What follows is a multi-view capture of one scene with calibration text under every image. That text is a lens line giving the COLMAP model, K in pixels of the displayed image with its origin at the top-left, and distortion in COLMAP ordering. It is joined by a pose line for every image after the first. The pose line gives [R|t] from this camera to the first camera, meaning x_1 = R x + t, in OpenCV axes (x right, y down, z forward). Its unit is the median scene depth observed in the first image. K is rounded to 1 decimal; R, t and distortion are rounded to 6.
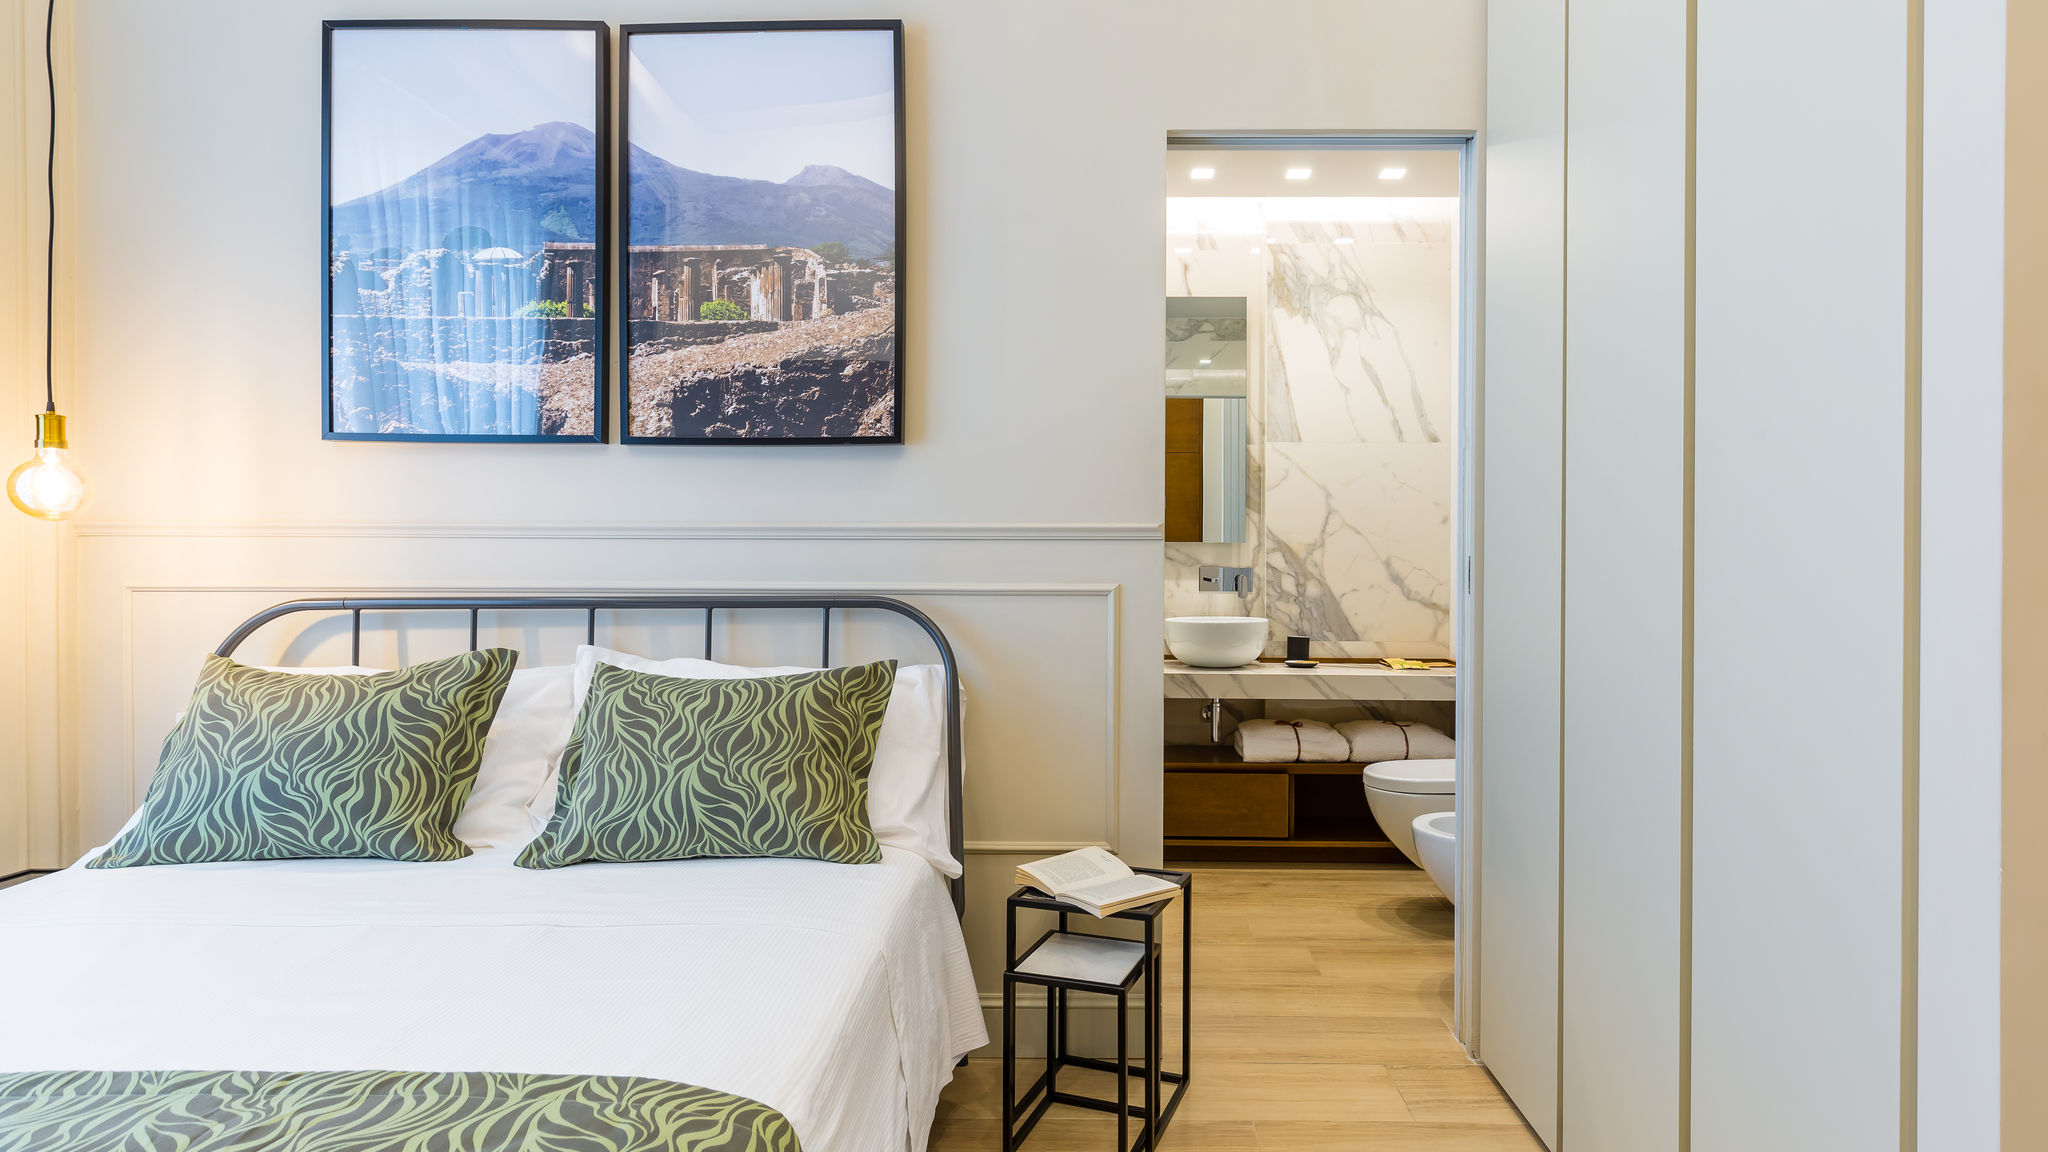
lens RADIAL K [[1075.6, 0, 1093.5], [0, 1075.6, 564.0], [0, 0, 1]] dist [0.000923, -0.001879]
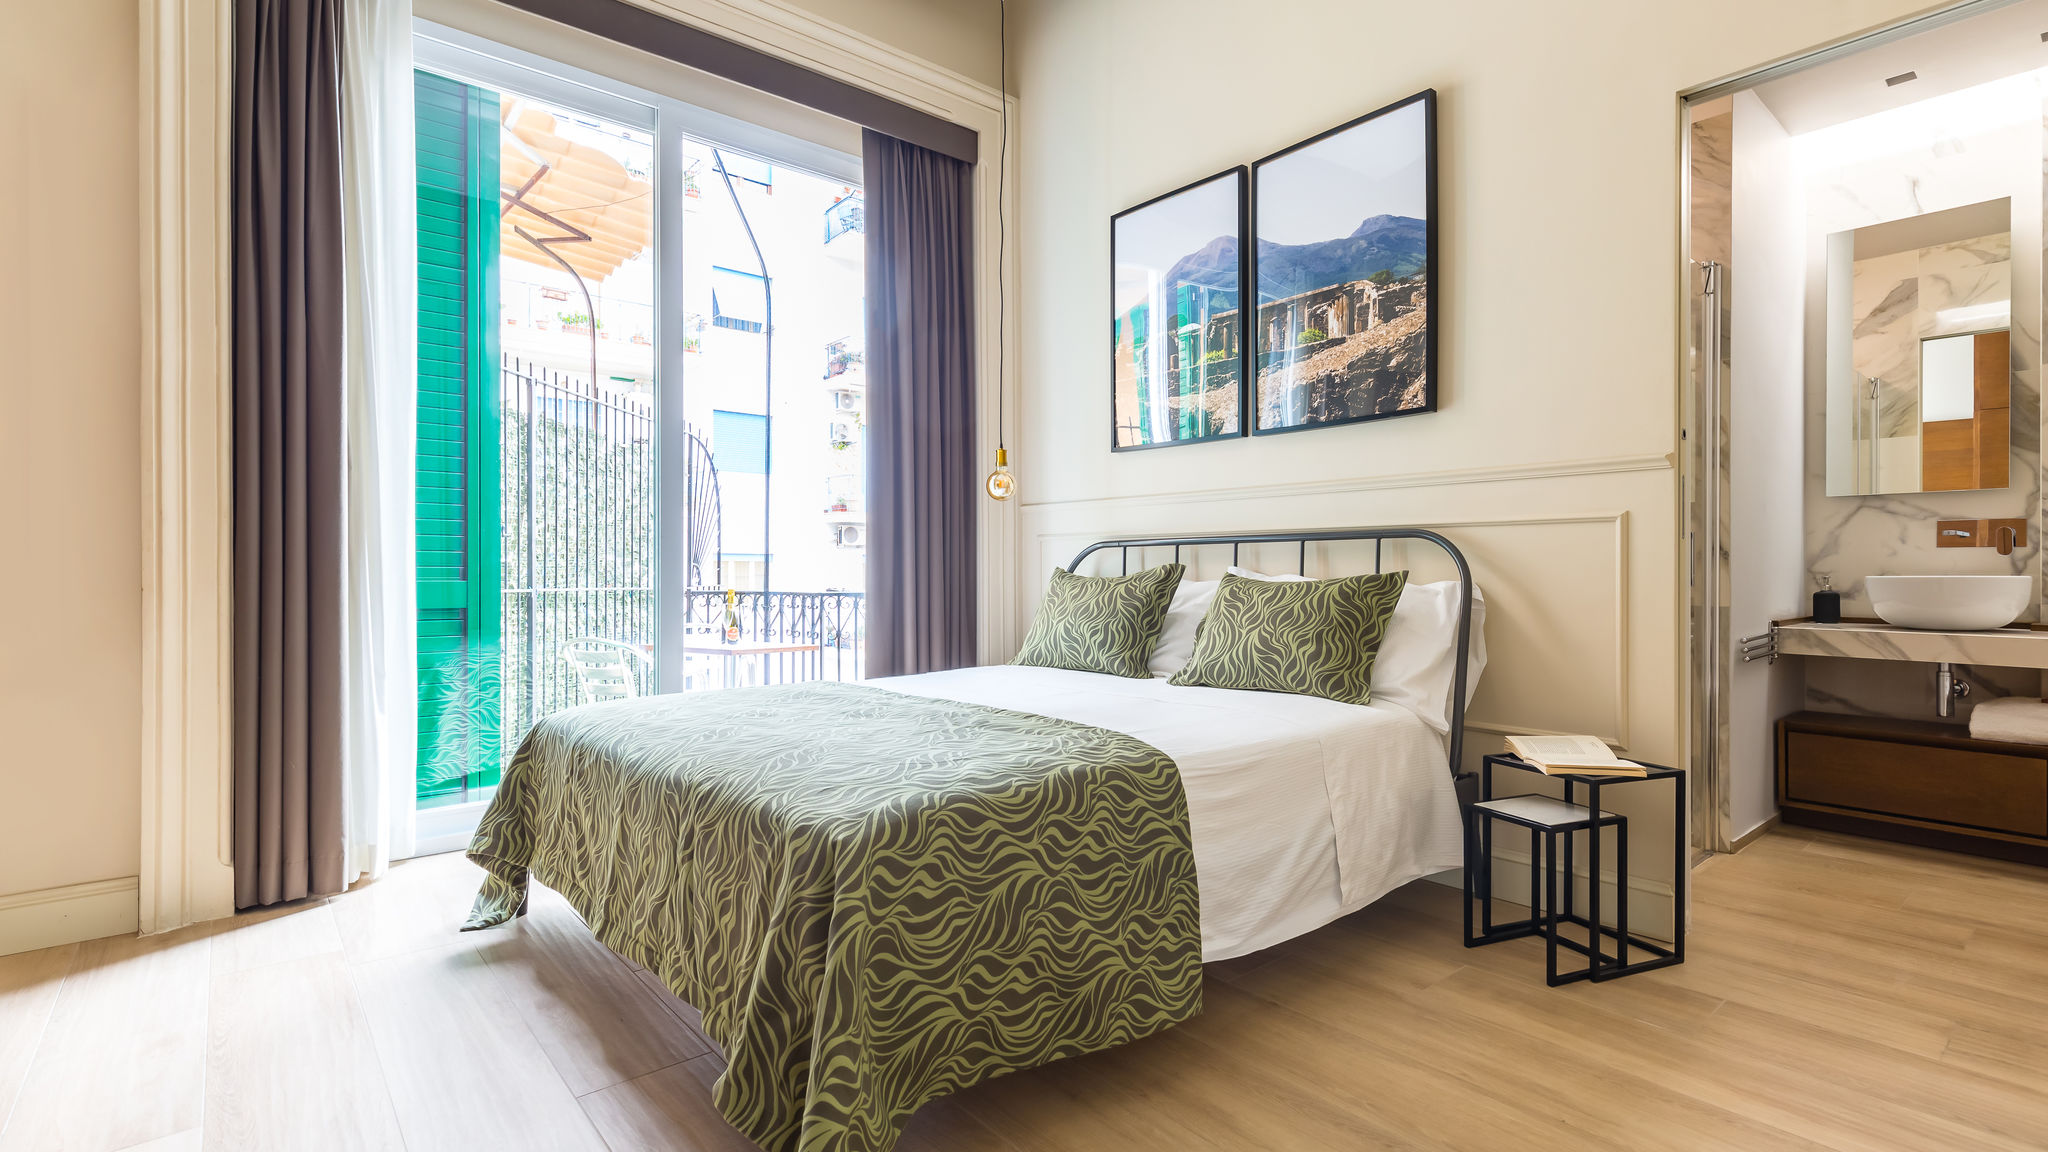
lens RADIAL K [[938.9, 0, 1012.4], [0, 938.9, 570.6], [0, 0, 1]] dist [0.003843, -0.000037]
pose [[0.648095, -0.002603, -0.761555, 0.359179], [0.000445, 0.999995, -0.003040, 0.084728], [0.761559, 0.001632, 0.648093, -0.129043]]
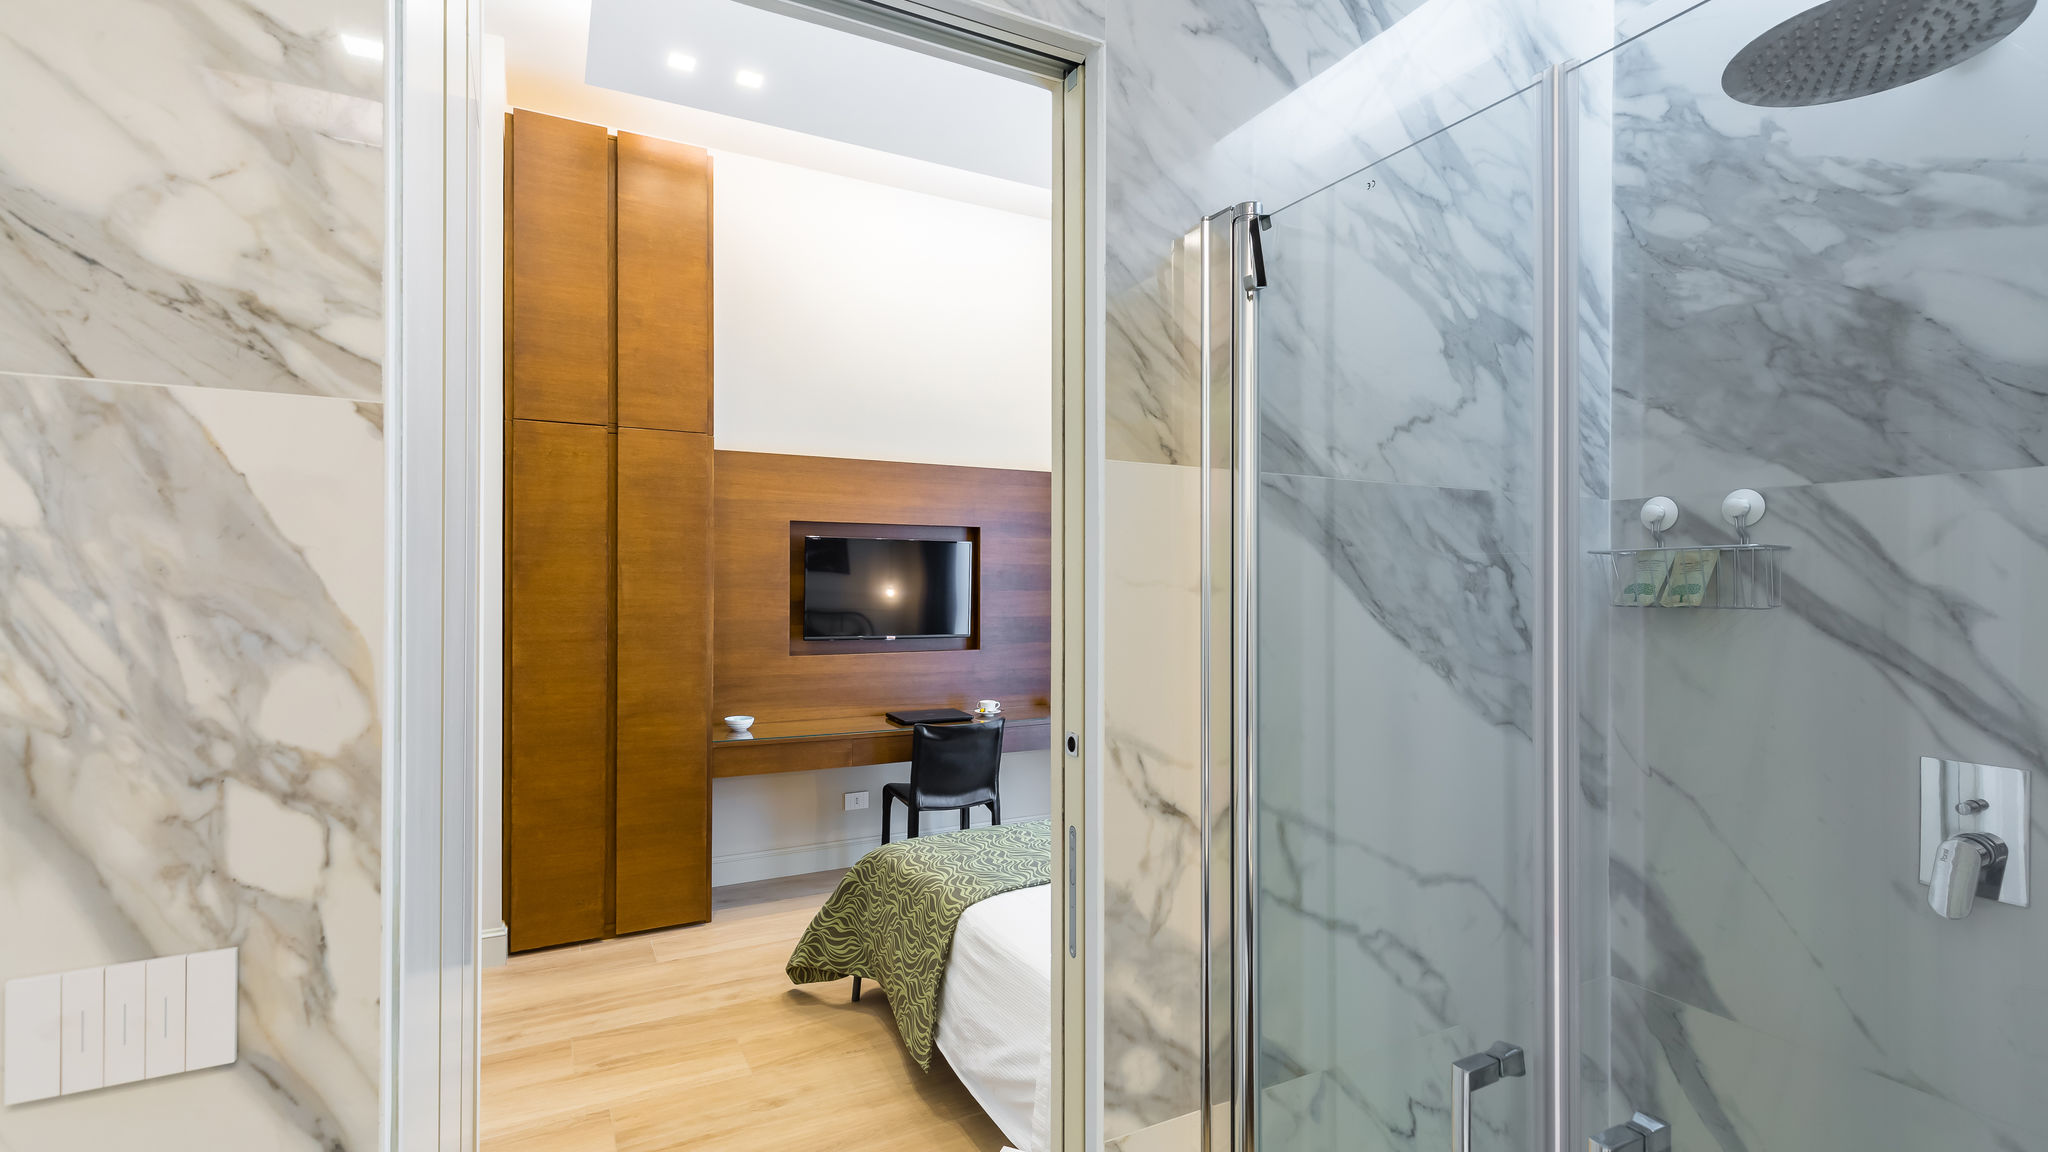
lens RADIAL K [[916.0, 0, 1020.2], [0, 916.0, 579.0], [0, 0, 1]] dist [-0.001028, -0.000626]
pose [[-0.879561, -0.006975, -0.475734, 0.314253], [-0.005766, 0.999975, -0.004002, -0.142868], [0.475750, -0.000777, -0.879580, 1.426882]]
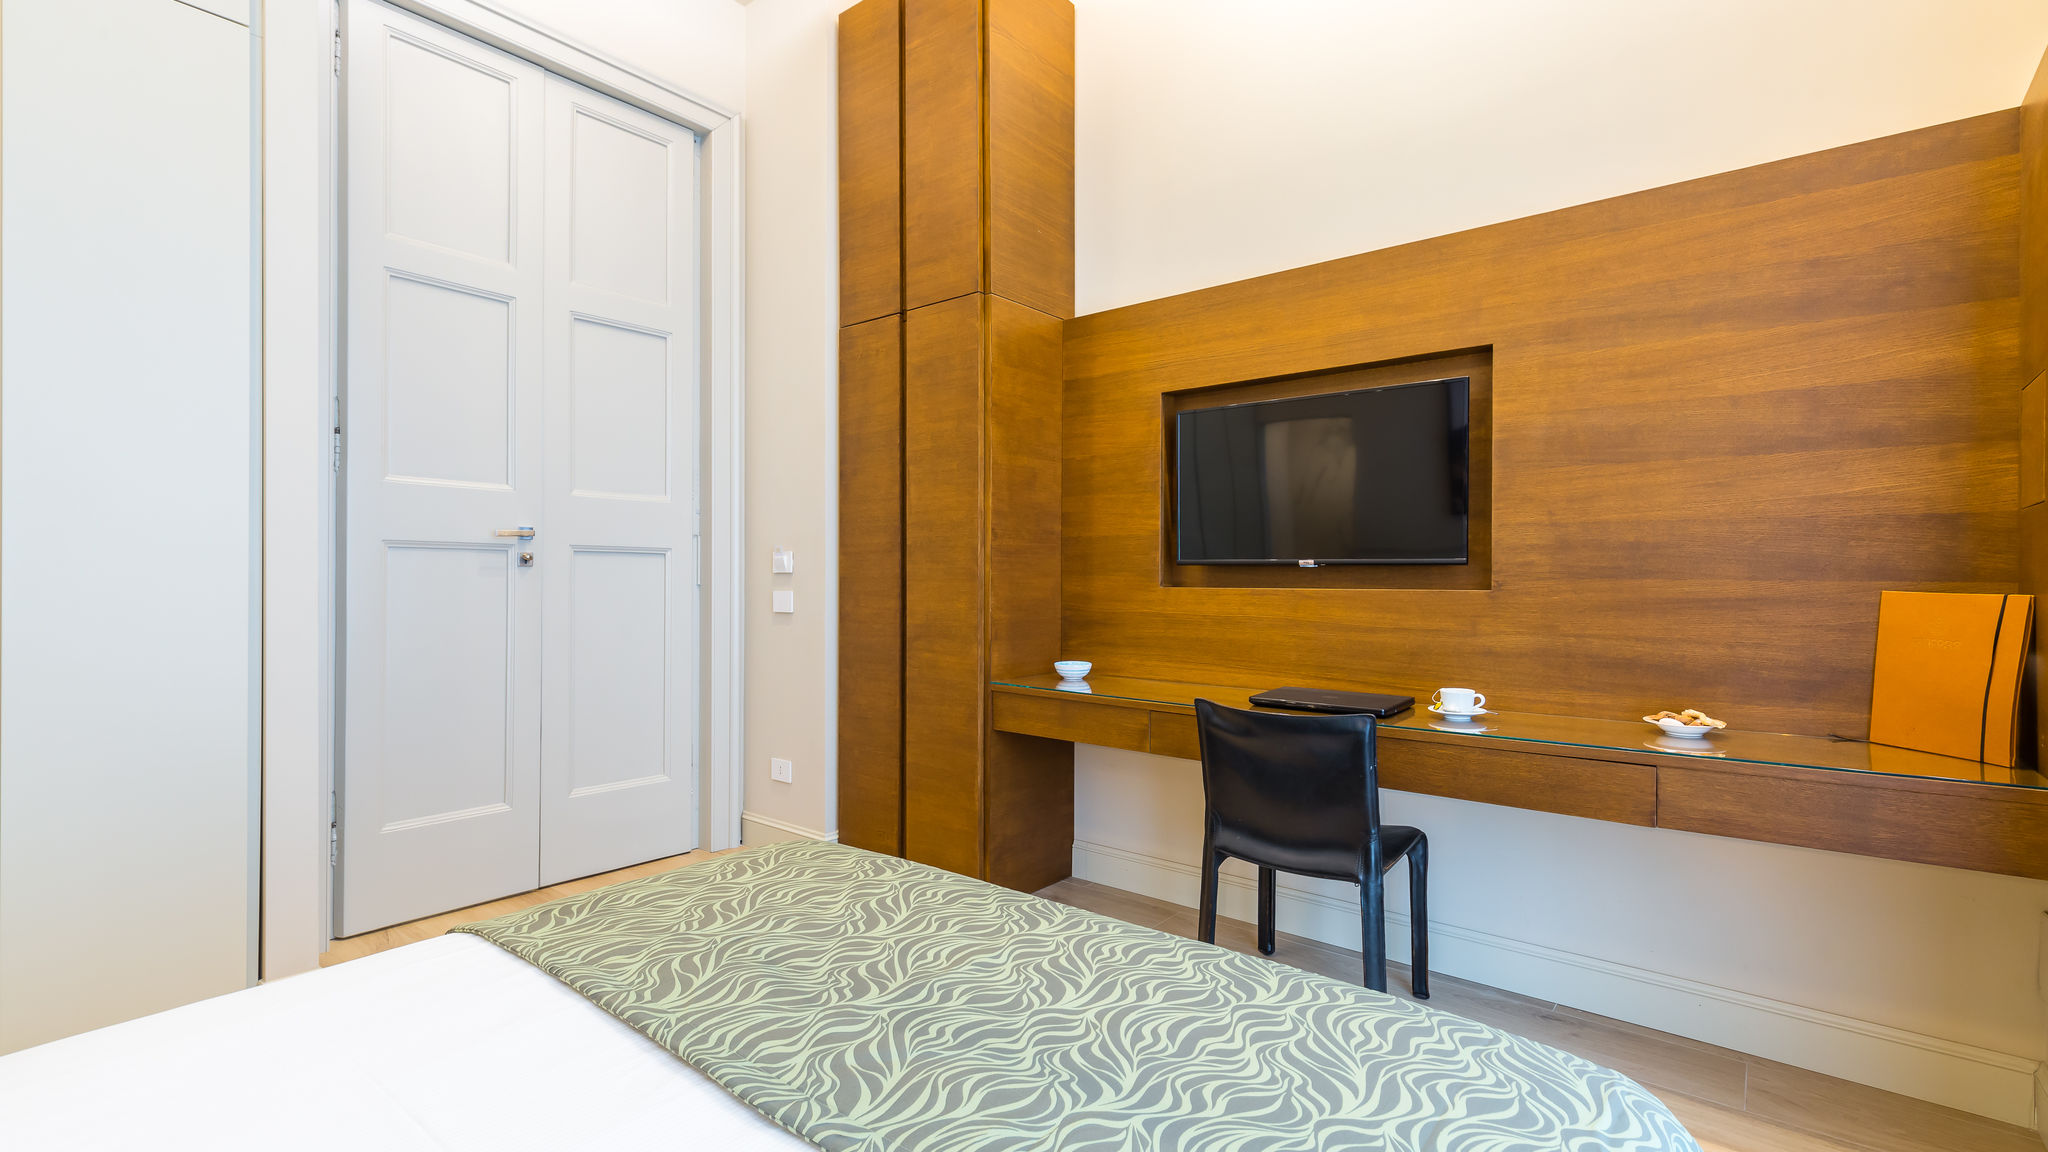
lens RADIAL K [[916.0, 0, 1020.2], [0, 916.0, 579.0], [0, 0, 1]] dist [-0.001028, -0.000626]
pose [[-0.777846, -0.005911, 0.628427, -0.826447], [-0.002992, 0.999979, 0.005703, -0.008358], [-0.628448, 0.002556, -0.777847, 0.700656]]
